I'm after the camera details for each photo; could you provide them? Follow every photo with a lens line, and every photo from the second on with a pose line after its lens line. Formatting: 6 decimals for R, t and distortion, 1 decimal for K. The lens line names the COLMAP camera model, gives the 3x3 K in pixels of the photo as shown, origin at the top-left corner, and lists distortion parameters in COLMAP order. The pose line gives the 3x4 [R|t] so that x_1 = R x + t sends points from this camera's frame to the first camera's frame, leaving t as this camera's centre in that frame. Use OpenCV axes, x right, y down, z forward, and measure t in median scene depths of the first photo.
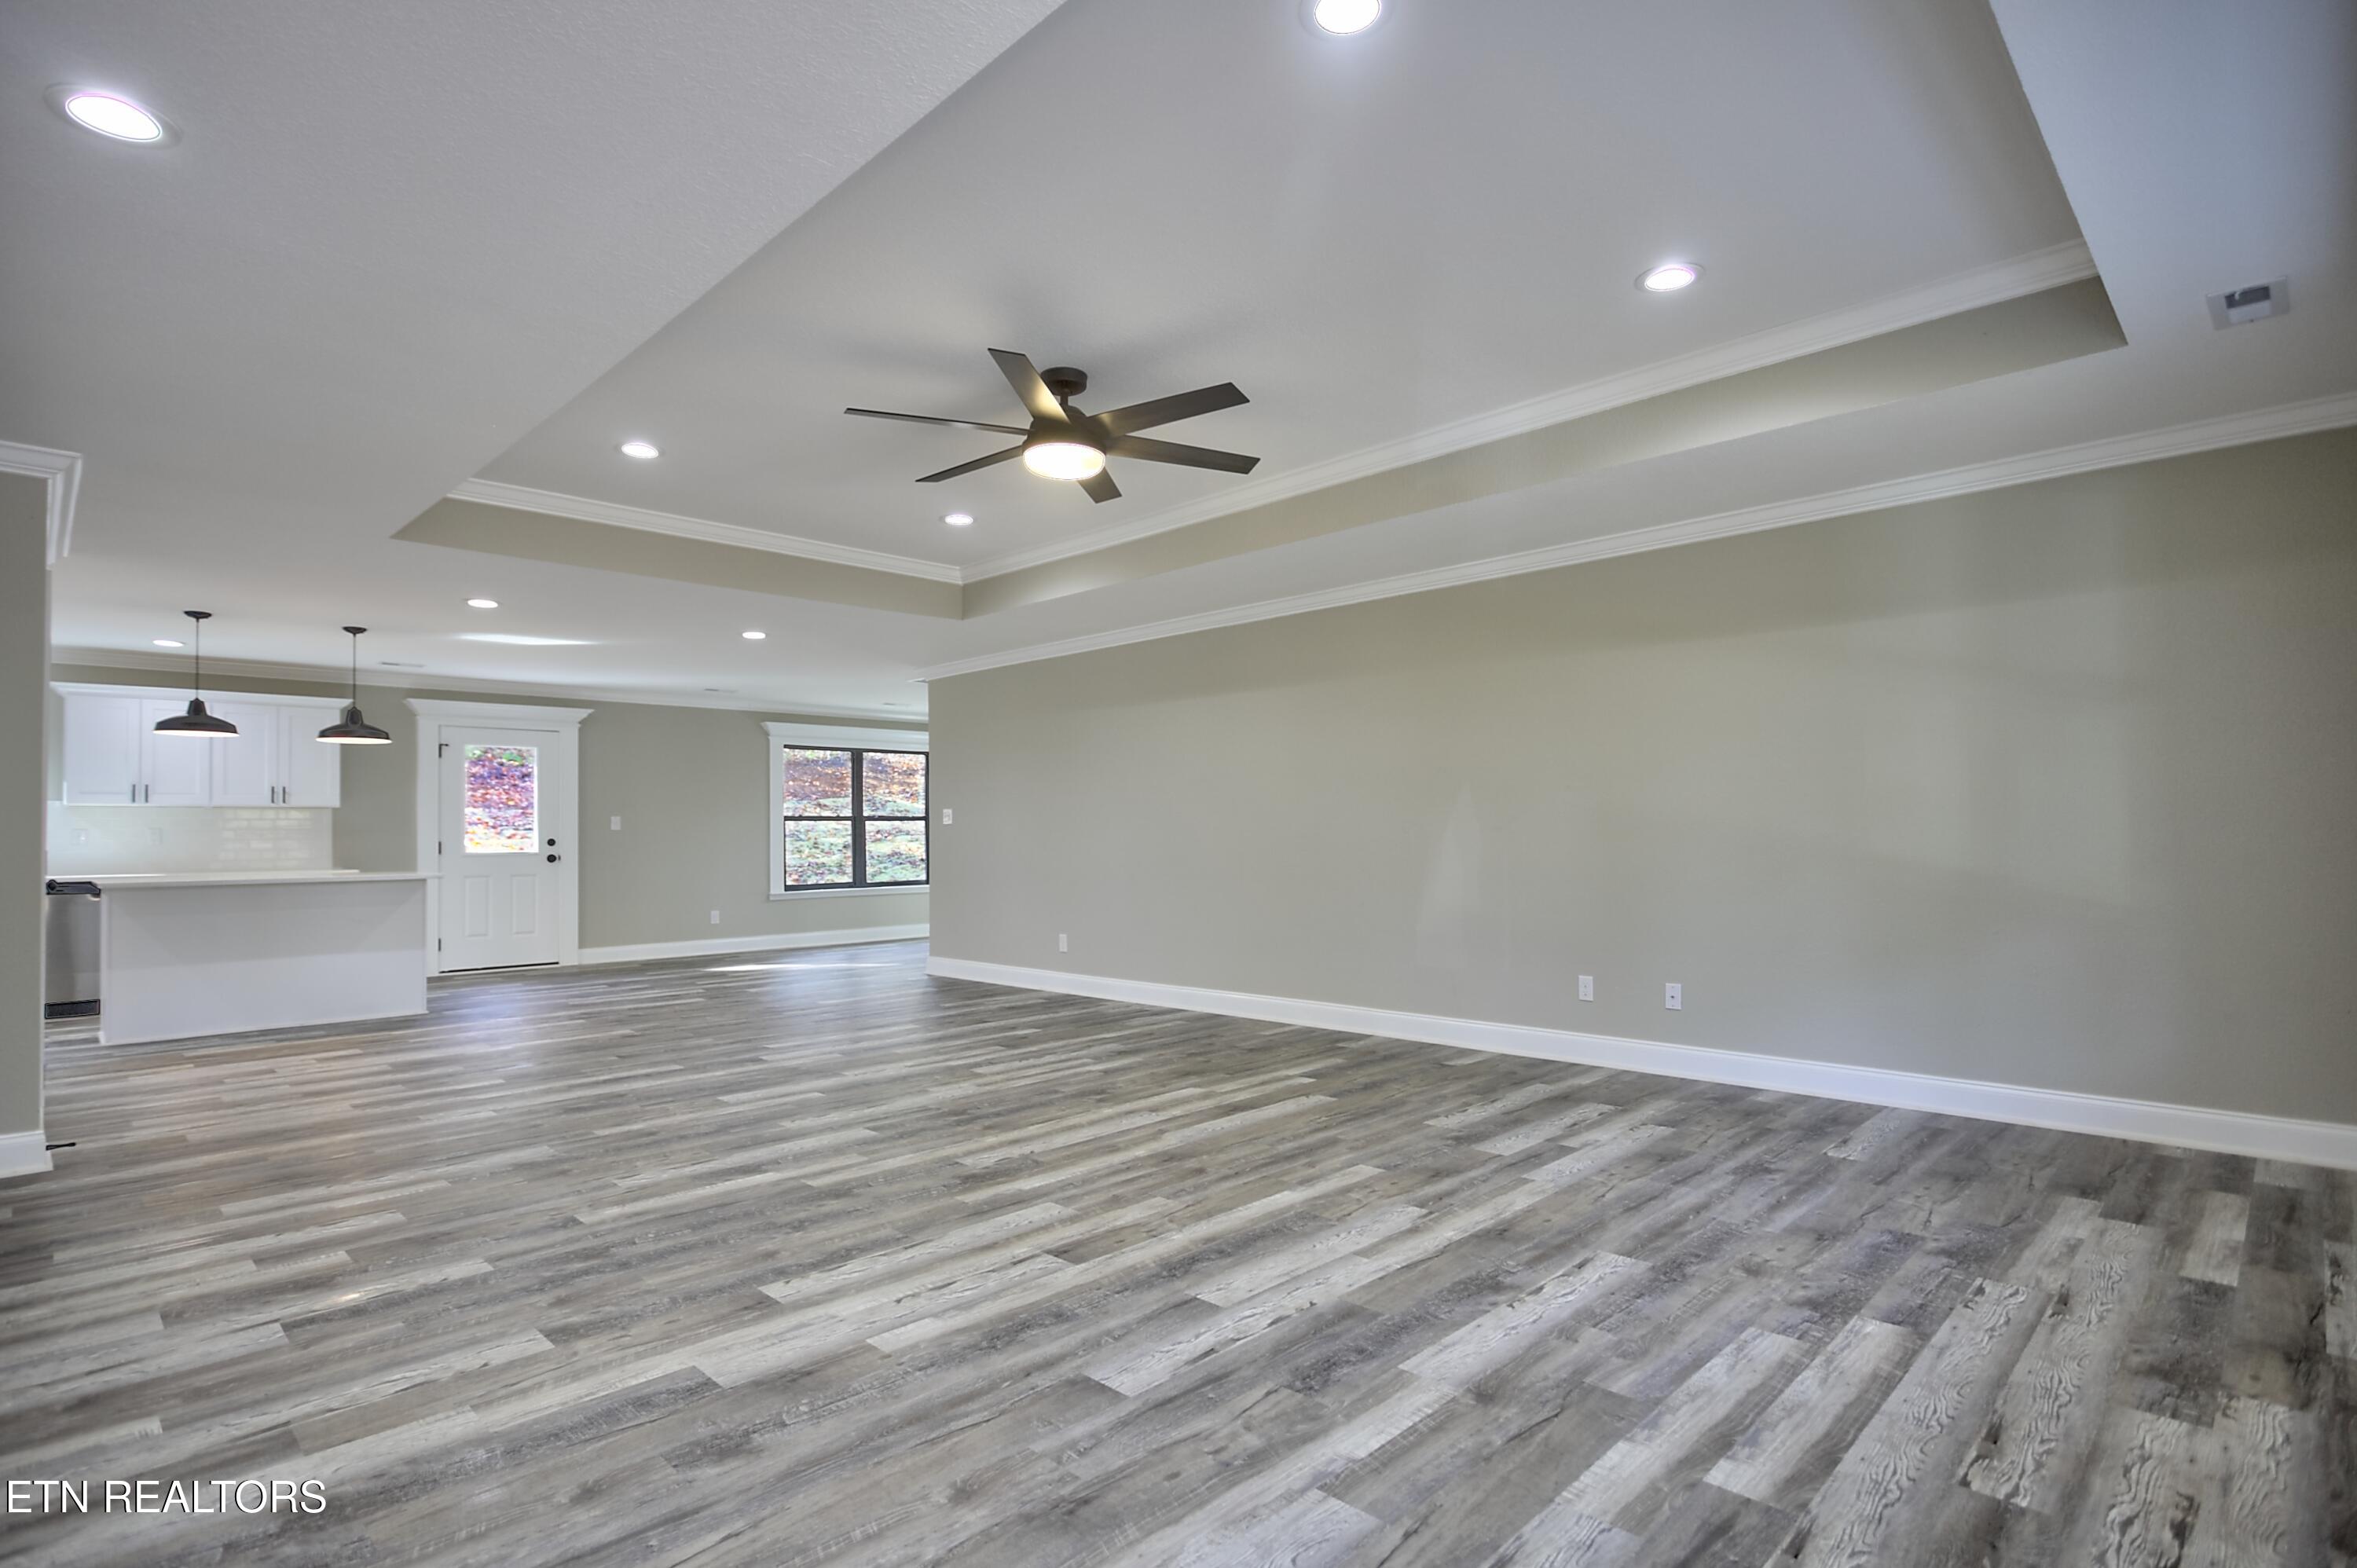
lens RADIAL K [[1177.2, 0, 1179.0], [0, 1177.2, 827.7], [0, 0, 1]] dist [-0.002047, 0.000128]
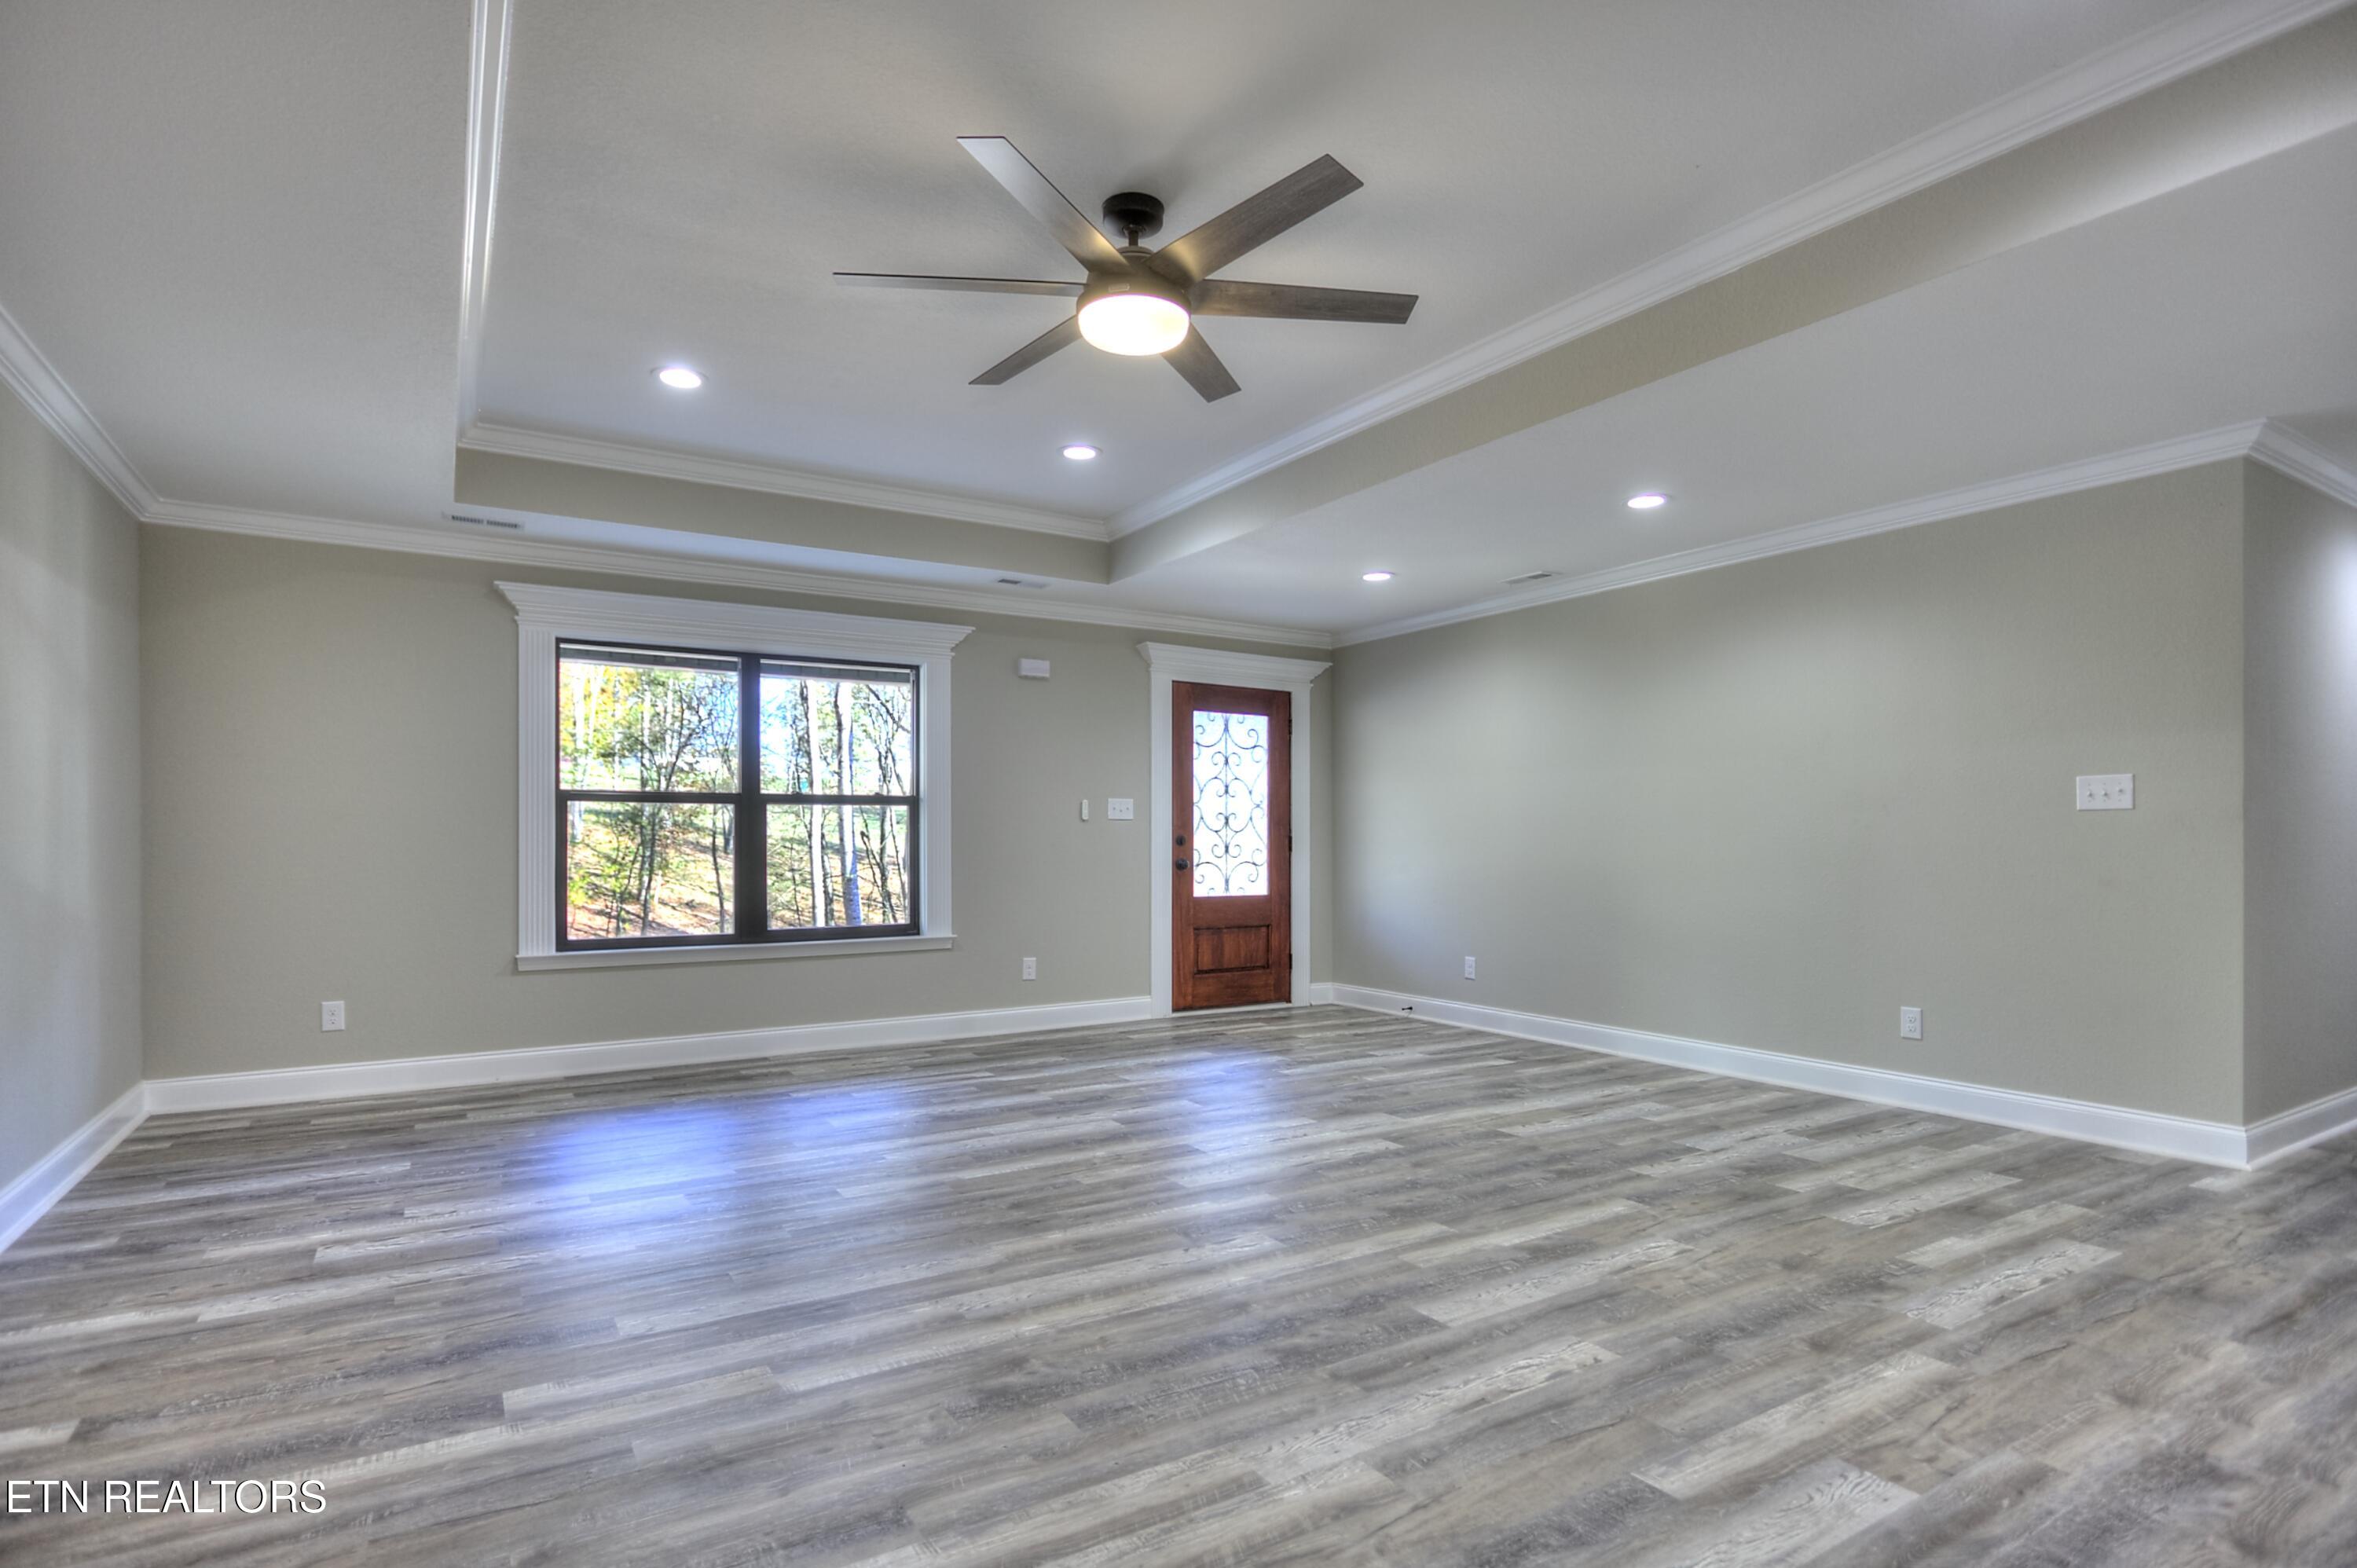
lens RADIAL K [[1177.2, 0, 1179.0], [0, 1177.2, 827.7], [0, 0, 1]] dist [-0.002047, 0.000128]
pose [[-0.973519, 0.013951, 0.228180, -0.320626], [0.010130, 0.999788, -0.017907, 0.015555], [-0.228381, -0.015122, -0.973454, 1.880432]]
